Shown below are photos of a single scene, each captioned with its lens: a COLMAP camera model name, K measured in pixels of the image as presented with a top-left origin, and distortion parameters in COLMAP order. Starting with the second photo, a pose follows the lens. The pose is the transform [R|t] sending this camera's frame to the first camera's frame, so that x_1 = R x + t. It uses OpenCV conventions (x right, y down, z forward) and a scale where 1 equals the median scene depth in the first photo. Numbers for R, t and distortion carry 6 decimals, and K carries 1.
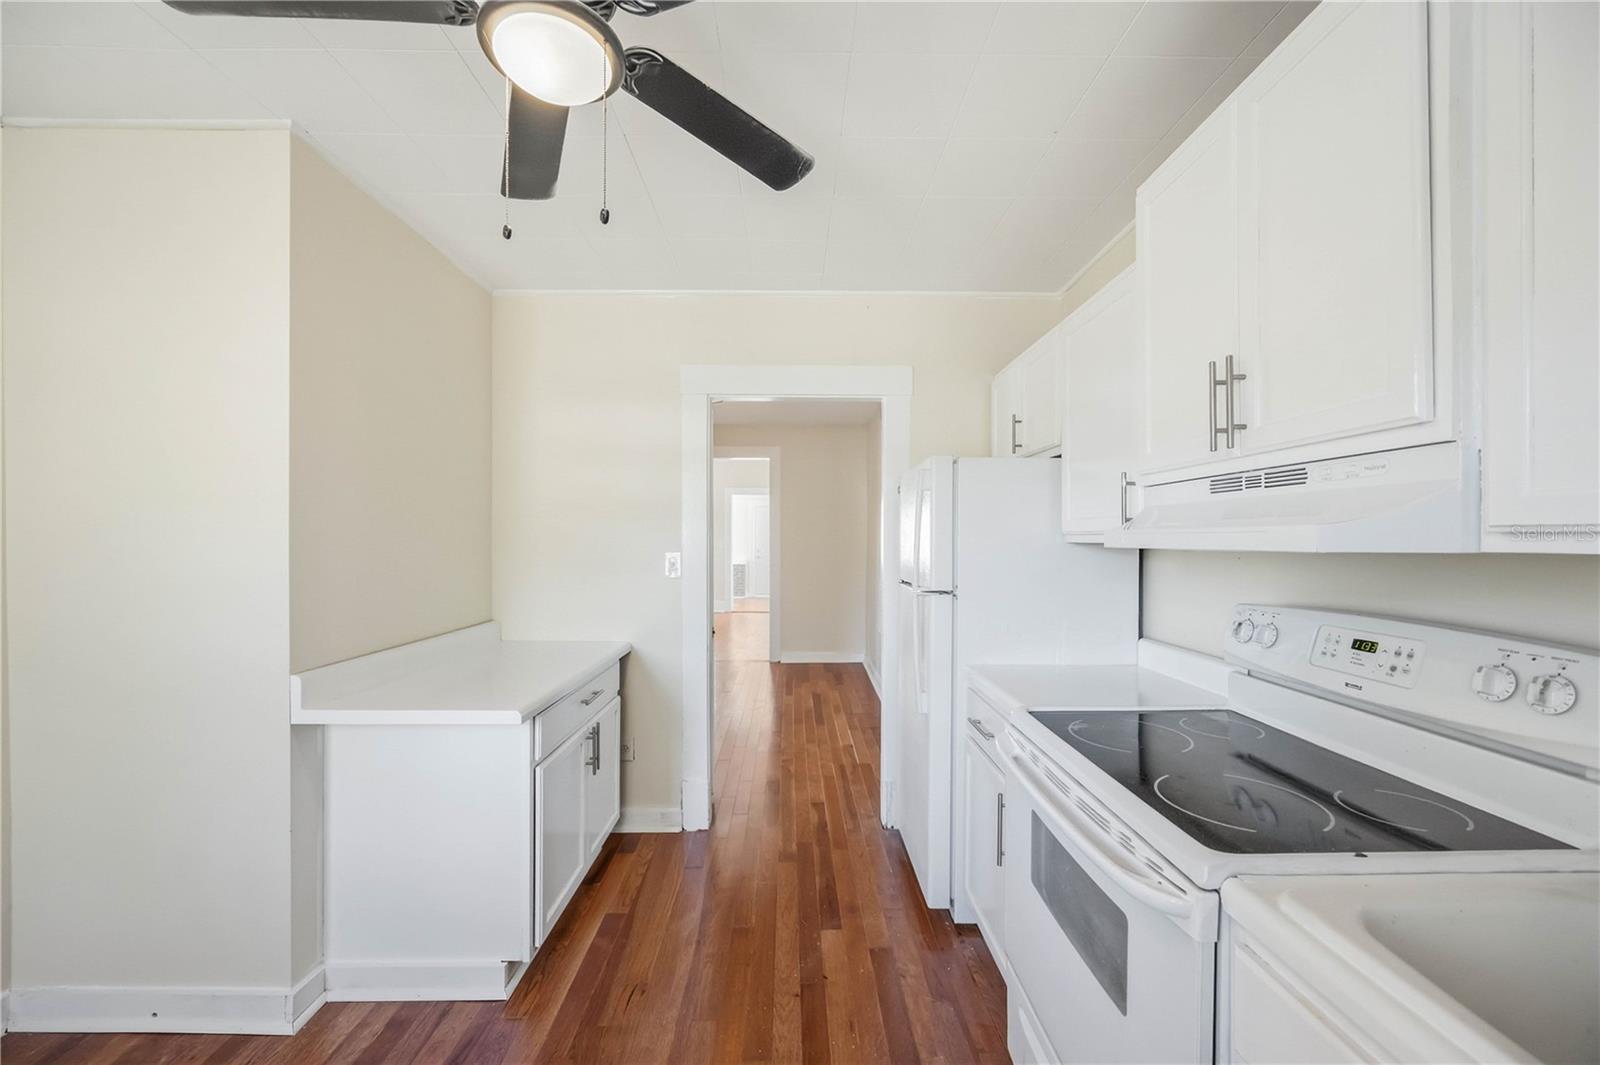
lens RADIAL K [[620.0, 0, 792.5], [0, 620.0, 538.6], [0, 0, 1]] dist [-0.007475, -0.000548]
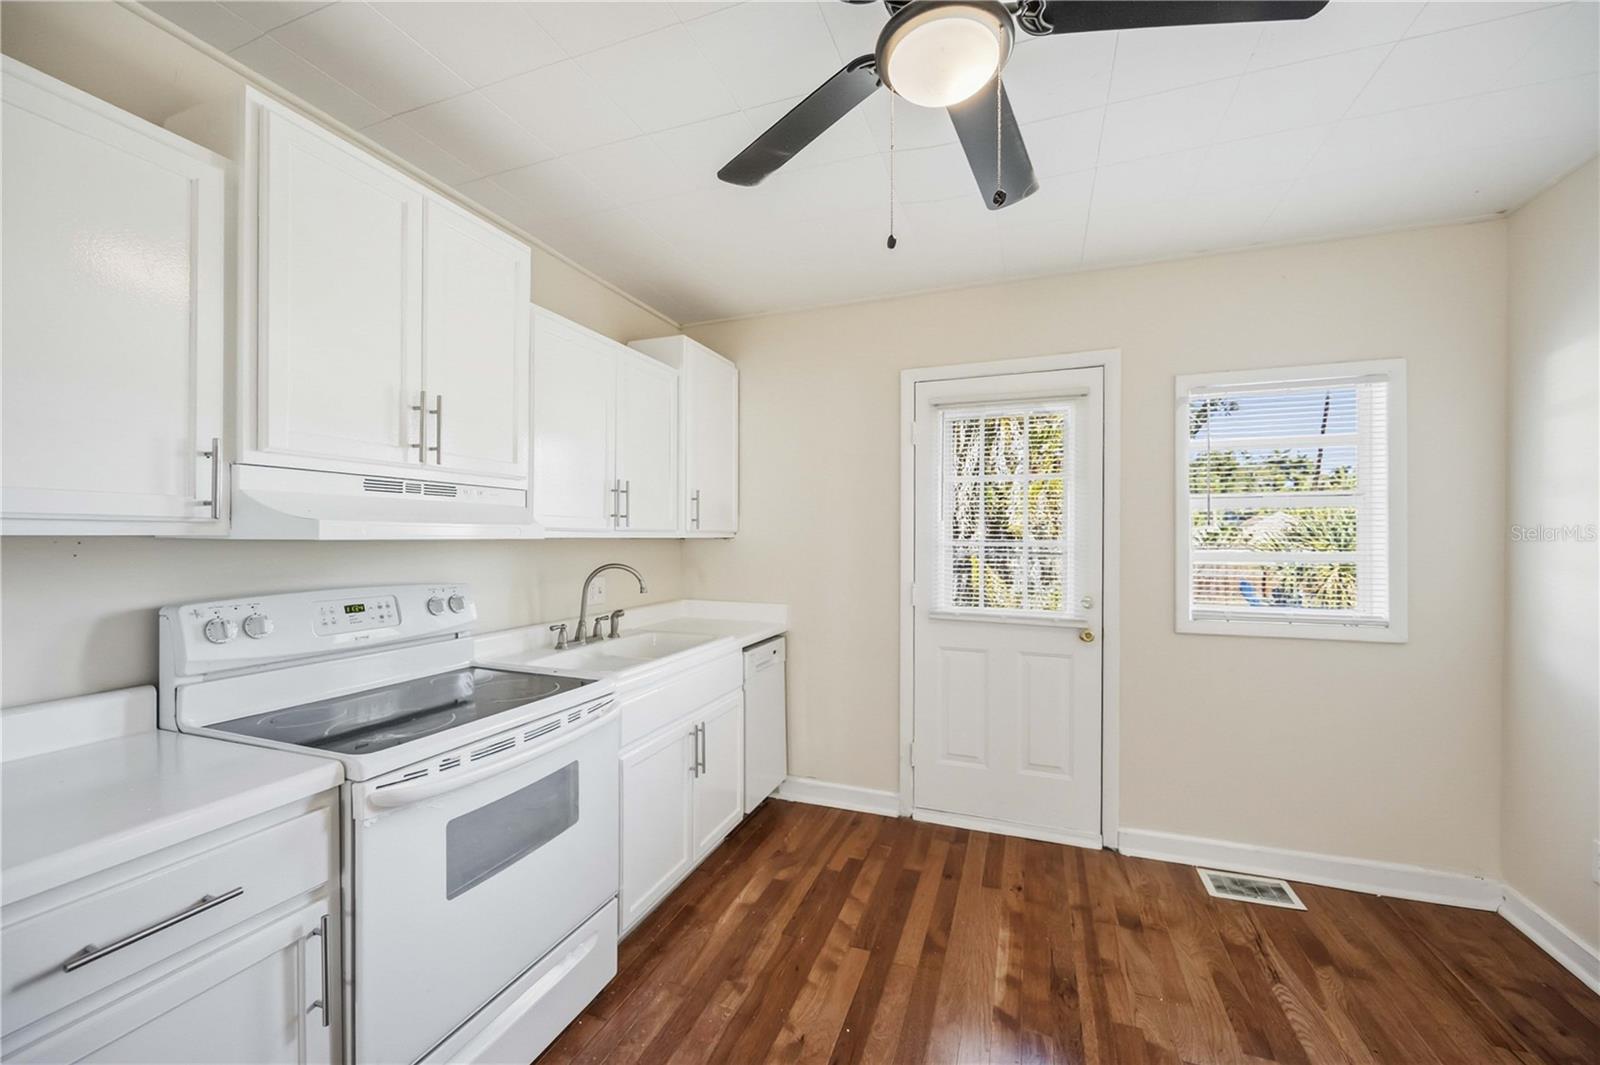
lens RADIAL K [[620.0, 0, 801.4], [0, 620.0, 539.8], [0, 0, 1]] dist [-0.007475, -0.000548]
pose [[-0.937482, -0.003609, 0.348016, -0.482902], [-0.001992, 0.999985, 0.005005, 0.010405], [-0.348029, 0.003998, -0.937475, 1.912506]]
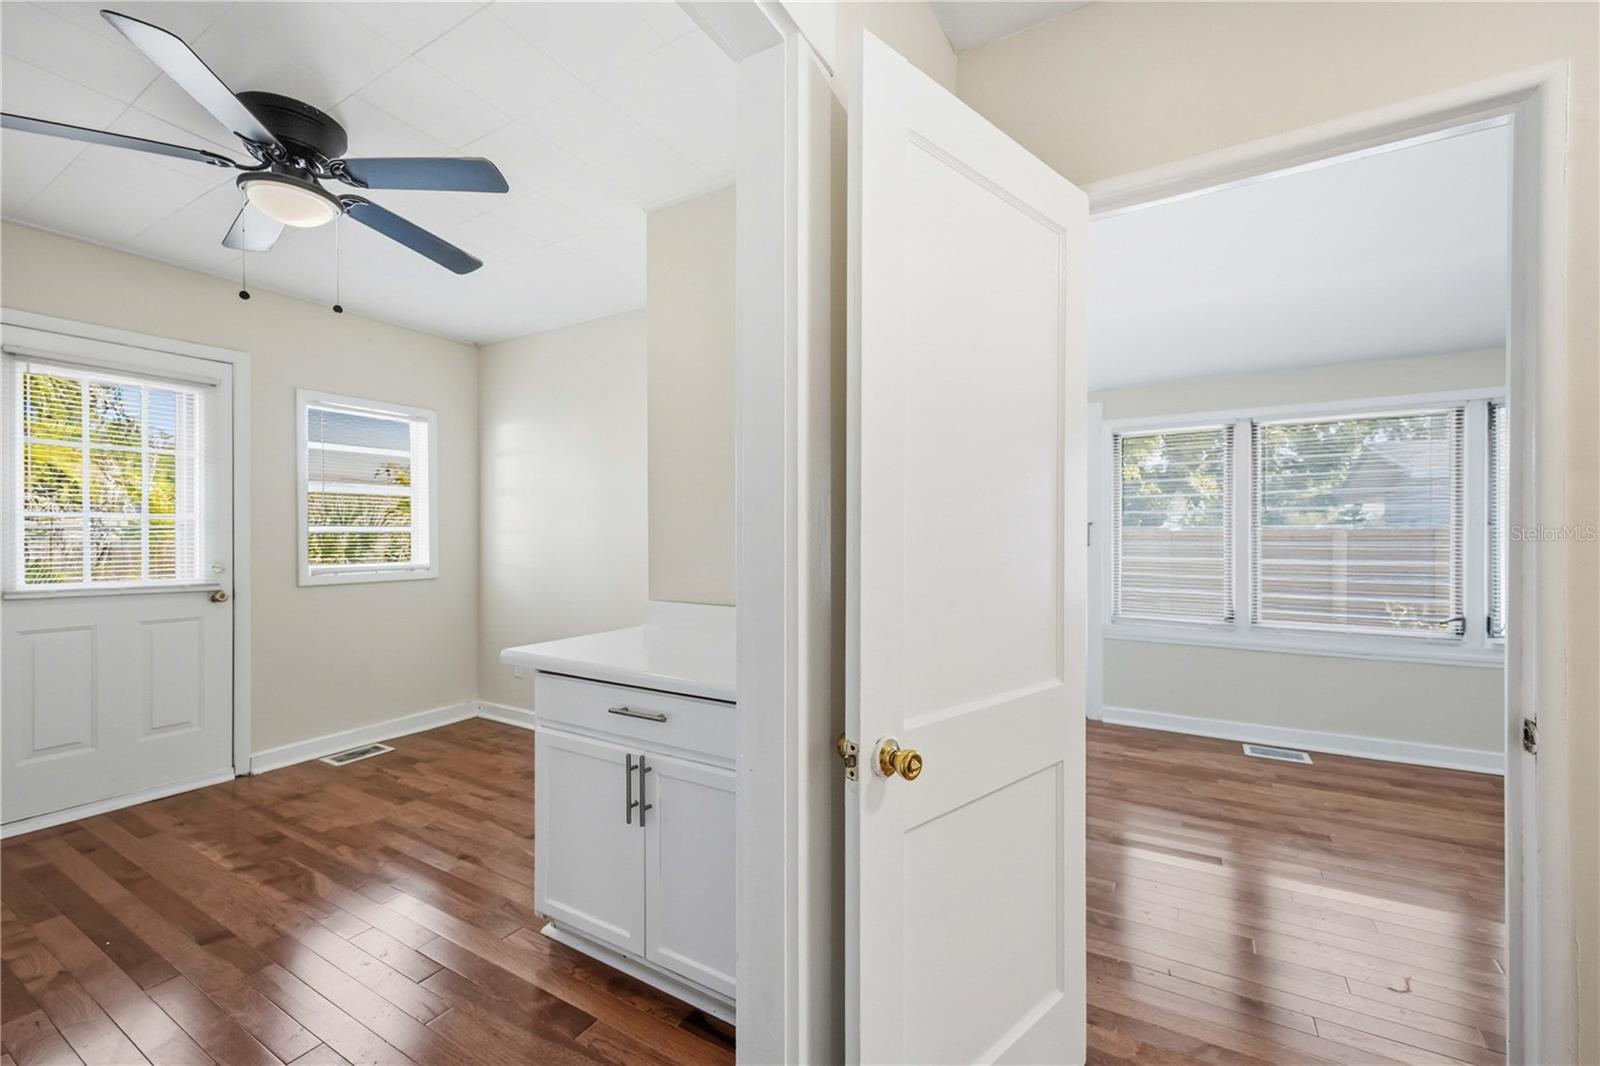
lens RADIAL K [[620.0, 0, 805.9], [0, 620.0, 538.8], [0, 0, 1]] dist [-0.007475, -0.000548]
pose [[-0.487980, 0.005116, -0.872840, 0.338209], [-0.004254, 0.999957, 0.008239, 0.091836], [0.872845, 0.007734, -0.487937, 2.791528]]
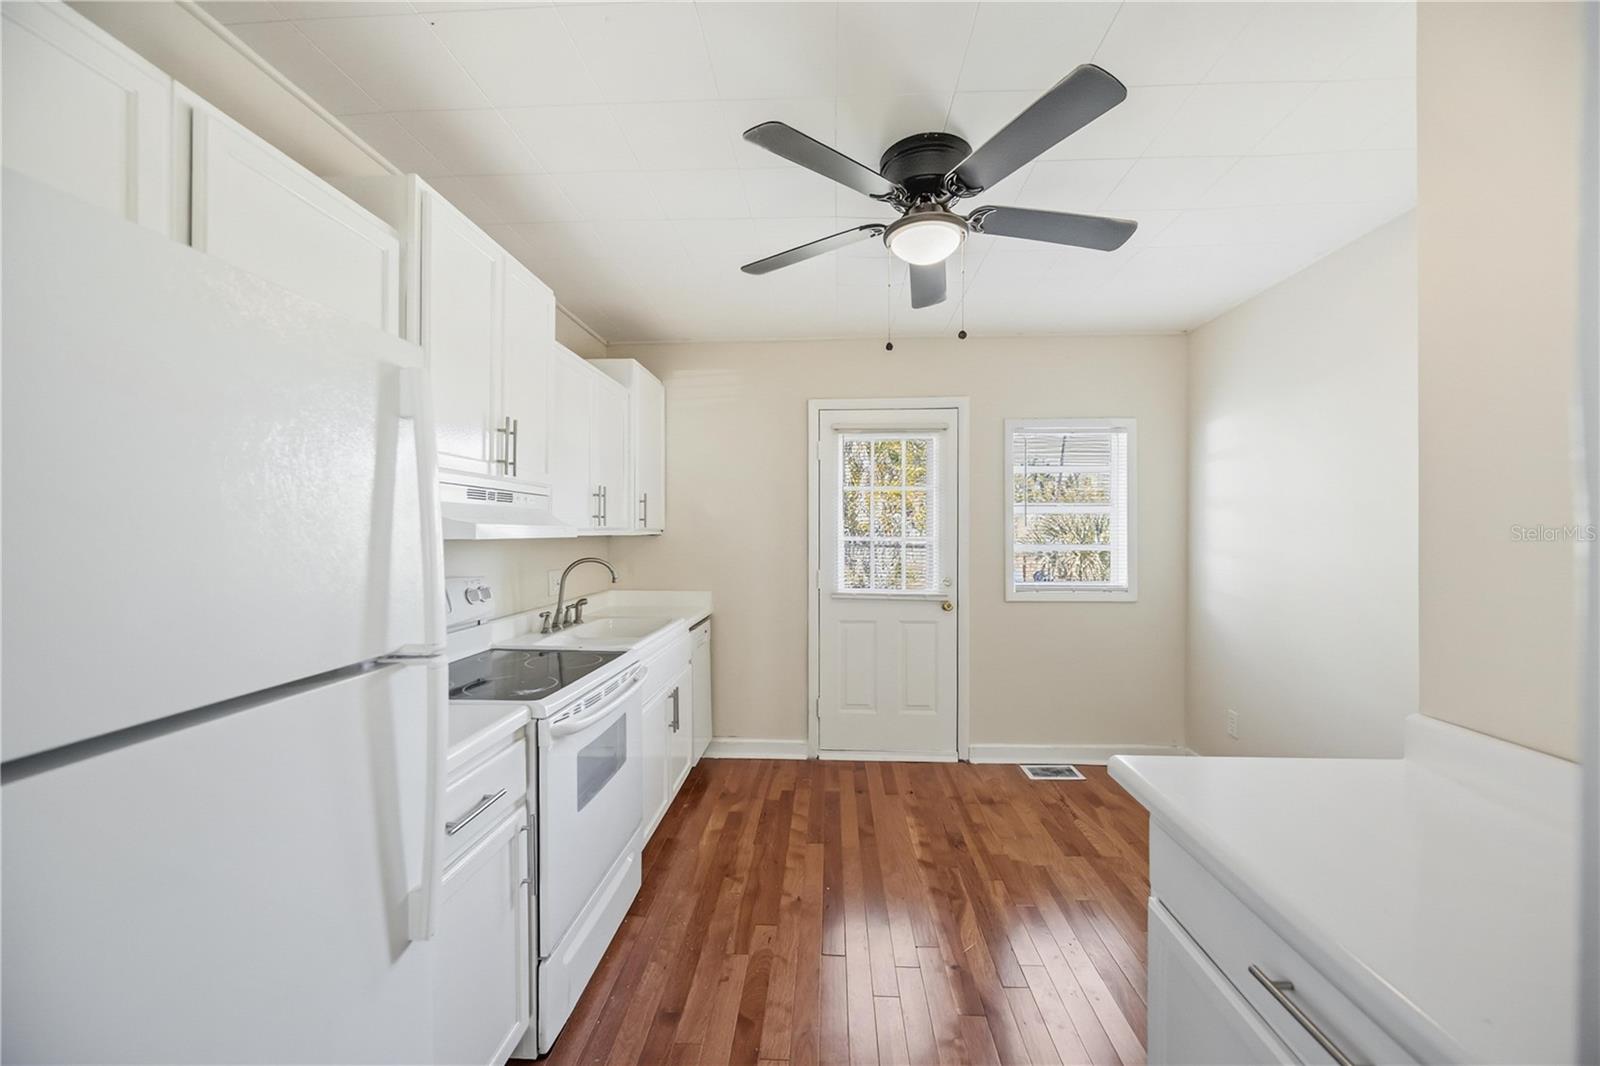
lens RADIAL K [[614.3, 0, 805.7], [0, 614.3, 534.0], [0, 0, 1]] dist [-0.012400, 0.000126]
pose [[-0.998827, -0.000035, 0.048424, -0.134505], [0.000175, 0.999991, 0.004342, 0.000302], [-0.048423, 0.004345, -0.998817, 2.481078]]
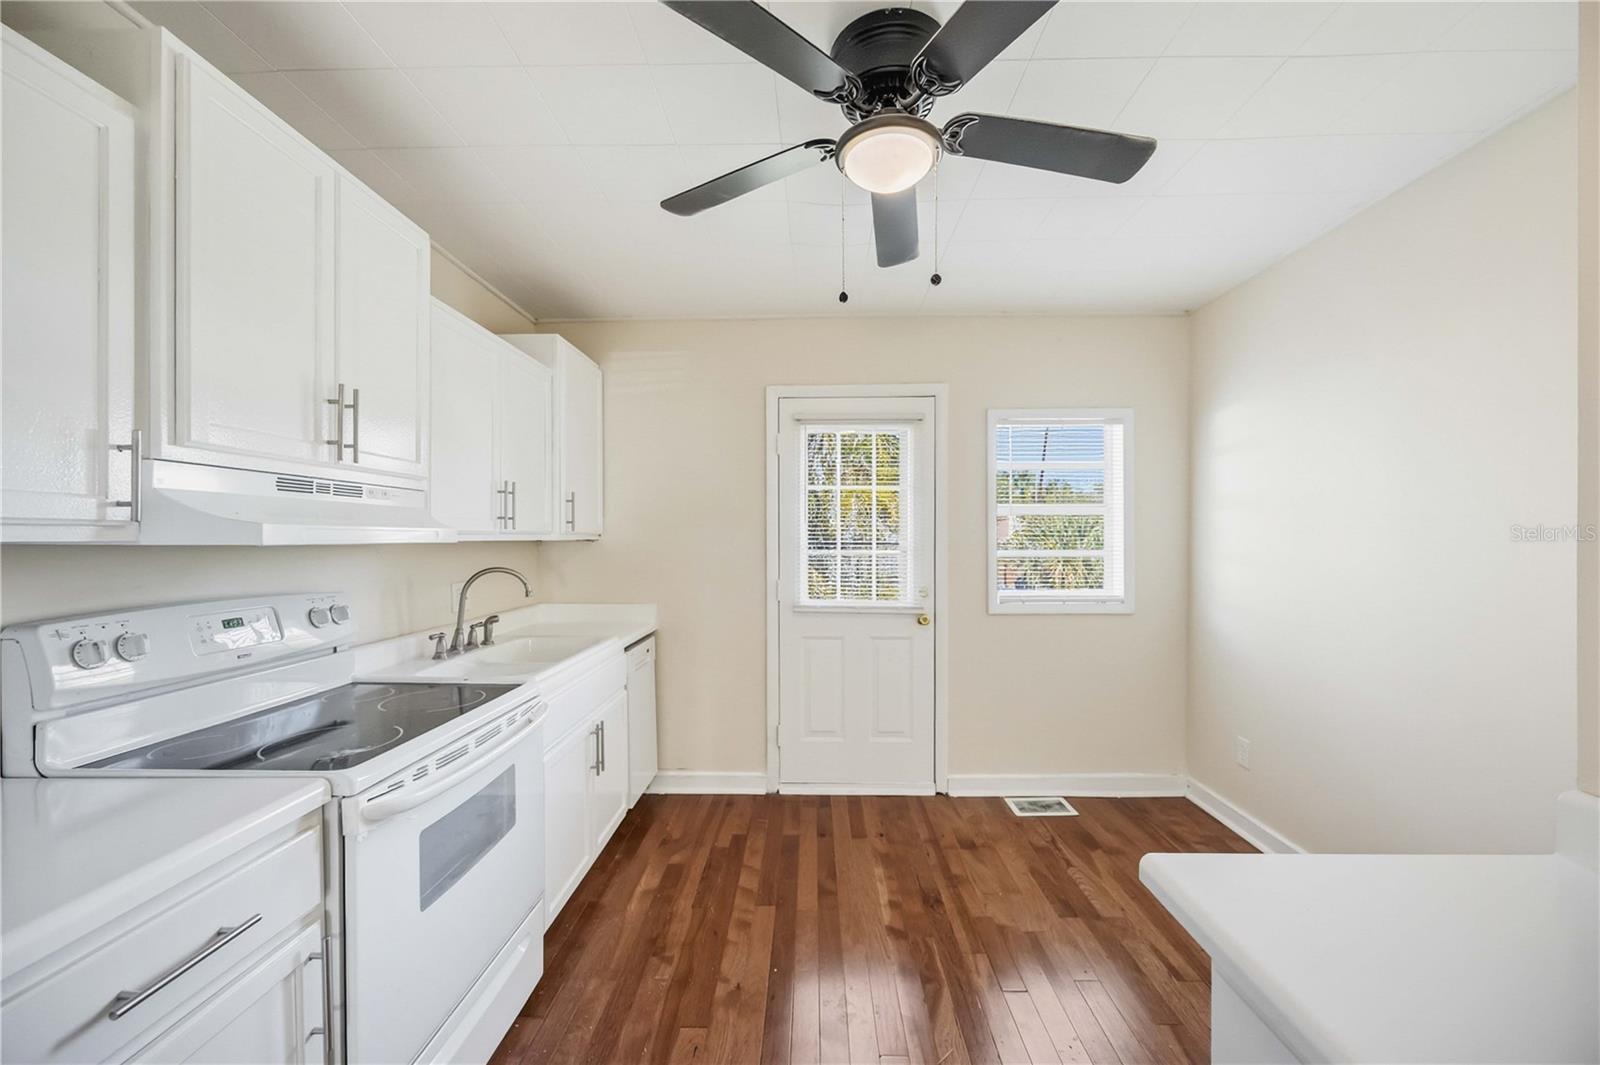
lens RADIAL K [[620.0, 0, 806.2], [0, 620.0, 543.9], [0, 0, 1]] dist [-0.007475, -0.000548]
pose [[-0.999857, 0.001535, 0.016832, -0.216922], [0.001719, 0.999939, 0.010927, 0.006127], [-0.016814, 0.010954, -0.999799, 2.150843]]
